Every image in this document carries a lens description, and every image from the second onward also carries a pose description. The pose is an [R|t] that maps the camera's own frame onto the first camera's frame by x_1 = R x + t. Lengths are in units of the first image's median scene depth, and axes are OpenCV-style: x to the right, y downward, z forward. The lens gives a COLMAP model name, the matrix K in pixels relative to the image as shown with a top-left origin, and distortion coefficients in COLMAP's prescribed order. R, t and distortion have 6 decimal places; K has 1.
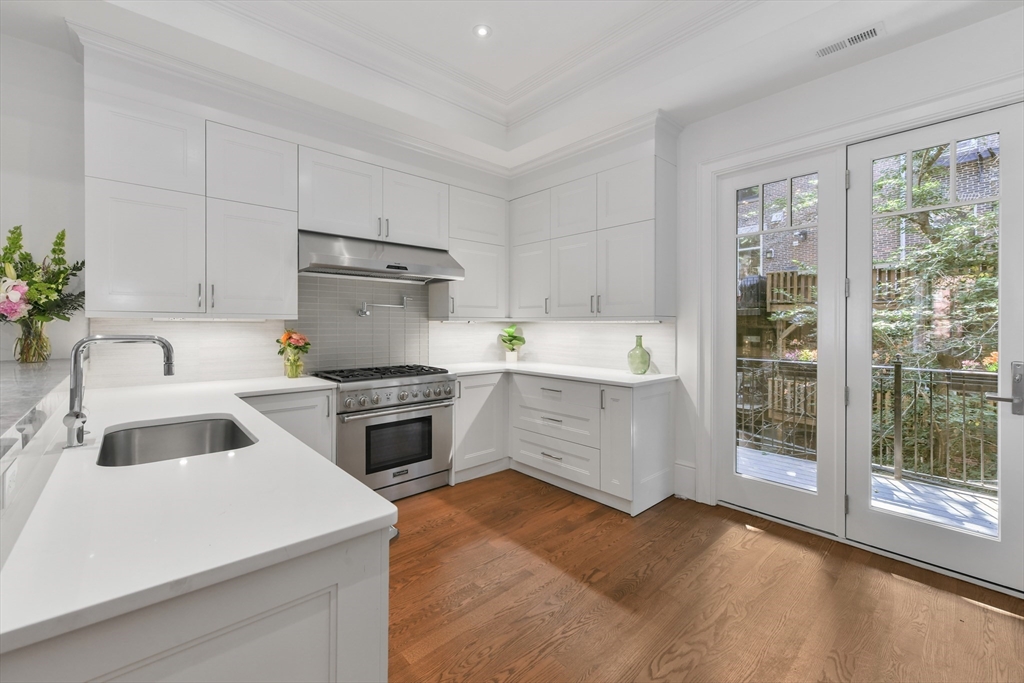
lens RADIAL K [[420.6, 0, 510.8], [0, 420.6, 325.6], [0, 0, 1]] dist [0.002623, 0.000516]
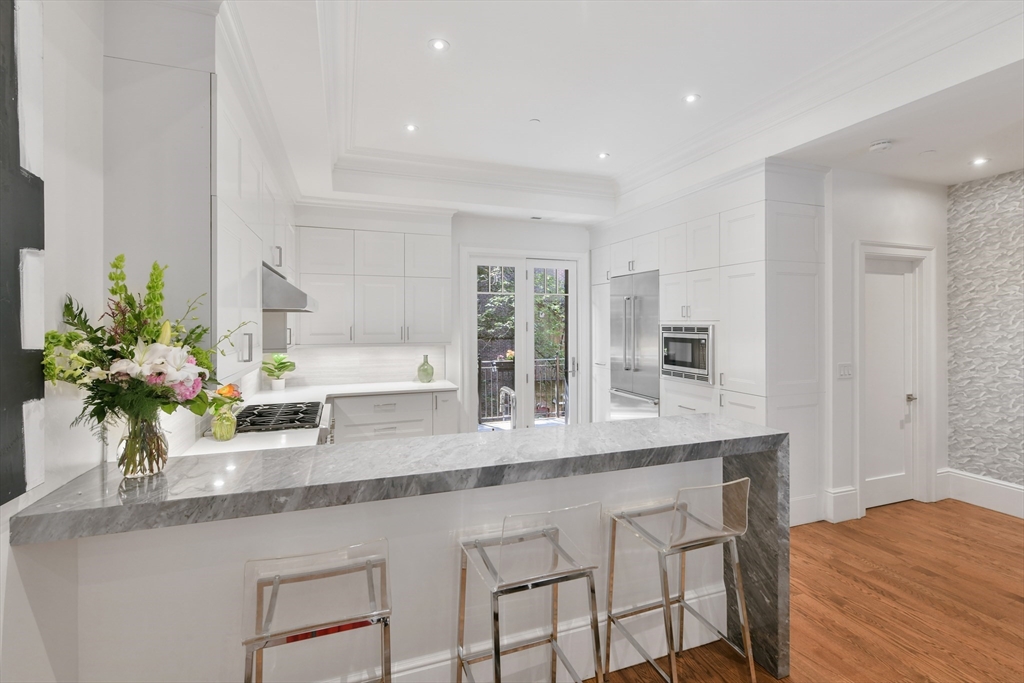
lens RADIAL K [[463.3, 0, 514.7], [0, 463.3, 318.9], [0, 0, 1]] dist [-0.001156, 0.000260]
pose [[0.372981, 0.001294, 0.927838, -1.011086], [0.003811, 0.999988, -0.002926, -0.090500], [-0.927831, 0.004628, 0.372972, 0.149134]]
